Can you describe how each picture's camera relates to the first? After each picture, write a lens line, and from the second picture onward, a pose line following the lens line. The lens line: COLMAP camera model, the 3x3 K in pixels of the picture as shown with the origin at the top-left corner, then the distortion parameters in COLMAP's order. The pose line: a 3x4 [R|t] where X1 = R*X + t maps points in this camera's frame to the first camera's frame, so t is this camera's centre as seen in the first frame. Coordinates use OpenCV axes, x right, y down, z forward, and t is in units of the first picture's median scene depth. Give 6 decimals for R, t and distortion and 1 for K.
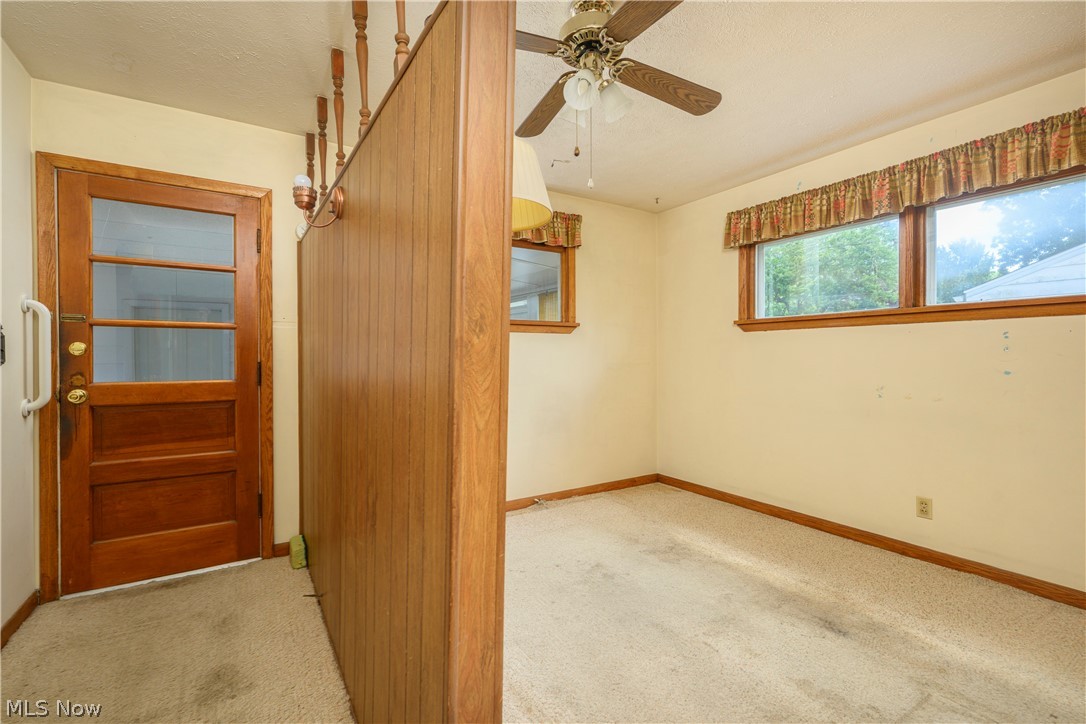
lens RADIAL K [[461.0, 0, 537.9], [0, 461.0, 366.4], [0, 0, 1]] dist [0.000559, 0.000194]
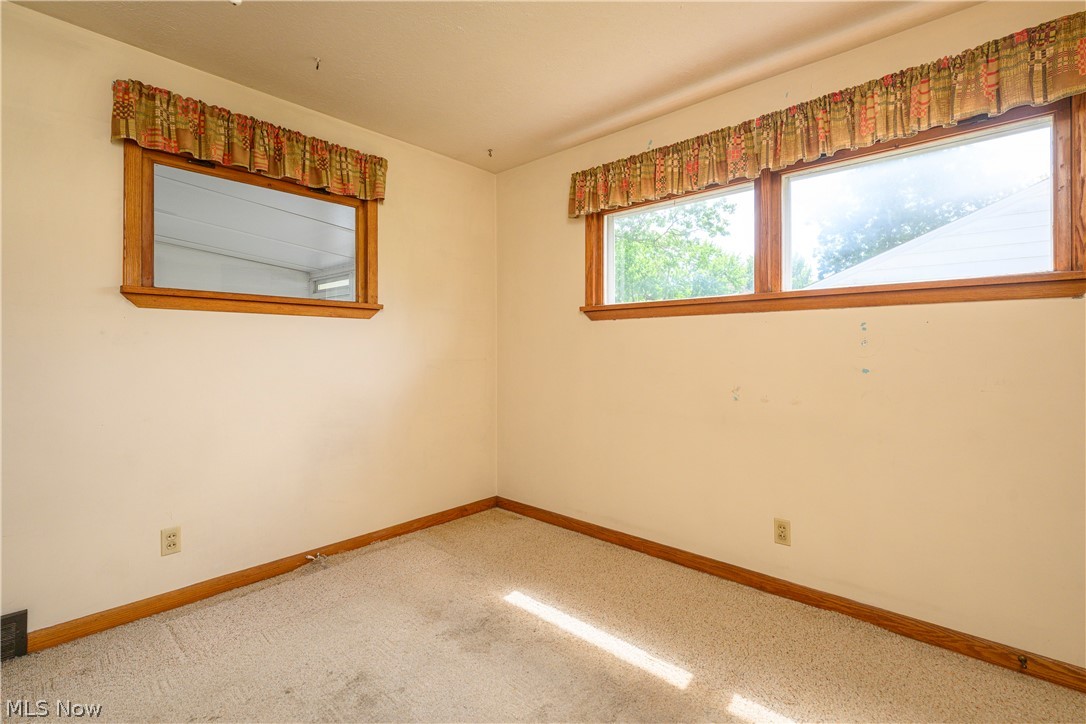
lens RADIAL K [[481.2, 0, 545.1], [0, 481.2, 358.5], [0, 0, 1]] dist [0.001176, -0.000024]
pose [[0.963379, -0.001306, 0.268141, 0.157035], [0.002610, 0.999986, -0.004504, -0.004601], [-0.268132, 0.005039, 0.963369, 0.226225]]
